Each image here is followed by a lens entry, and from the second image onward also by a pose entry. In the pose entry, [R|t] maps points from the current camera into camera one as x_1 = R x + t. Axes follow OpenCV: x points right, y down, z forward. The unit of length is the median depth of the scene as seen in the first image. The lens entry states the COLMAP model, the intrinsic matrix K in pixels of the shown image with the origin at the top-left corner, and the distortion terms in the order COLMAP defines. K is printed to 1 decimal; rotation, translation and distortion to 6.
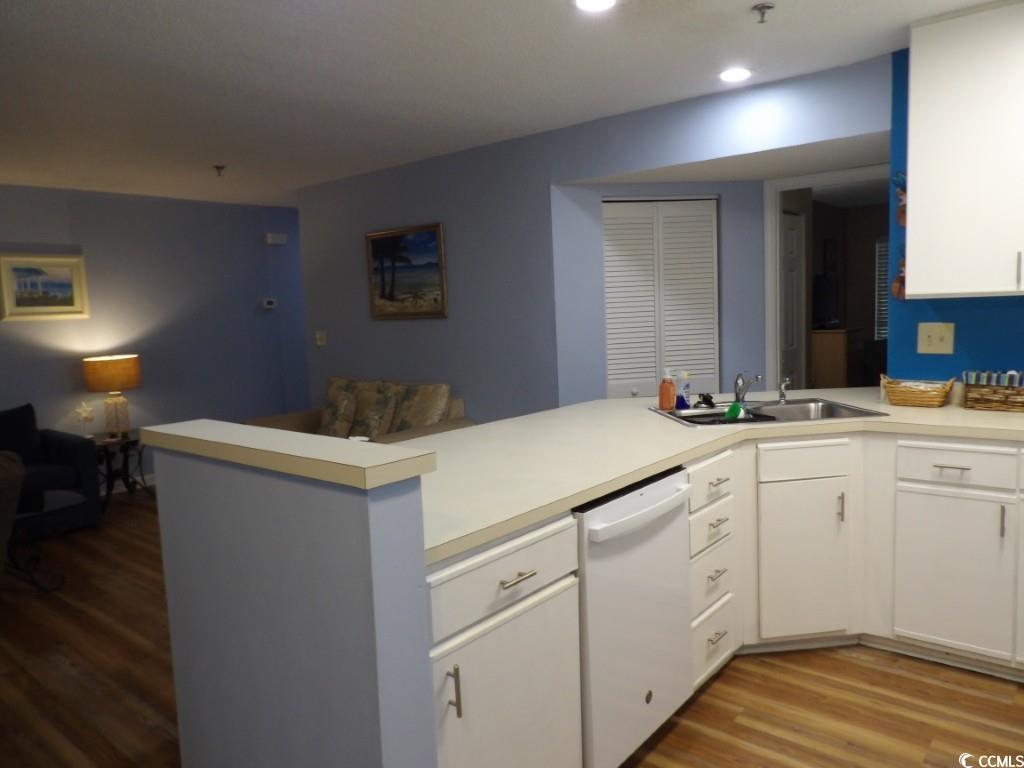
lens RADIAL K [[732.4, 0, 512.7], [0, 732.4, 383.4], [0, 0, 1]] dist [-0.026832, 0.035330]
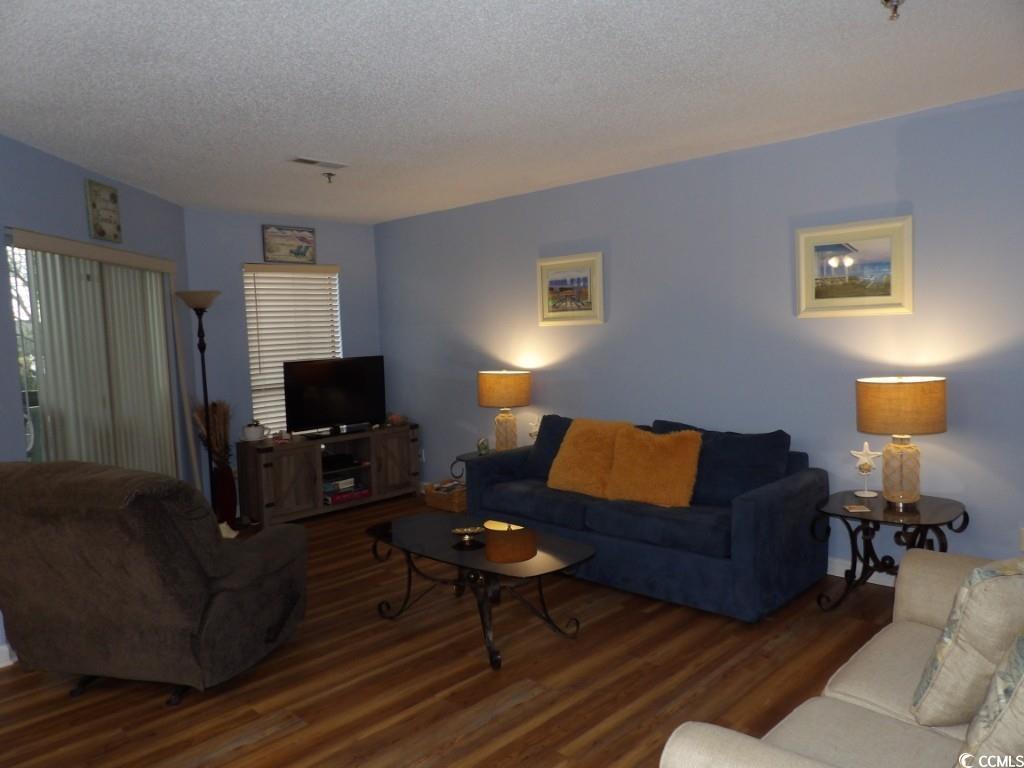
lens RADIAL K [[732.4, 0, 512.1], [0, 732.4, 387.1], [0, 0, 1]] dist [-0.026832, 0.035330]
pose [[-0.086532, 0.122311, -0.988712, 0.086647], [-0.066853, 0.989485, 0.128257, -0.086824], [0.994003, 0.077197, -0.077445, 0.722713]]
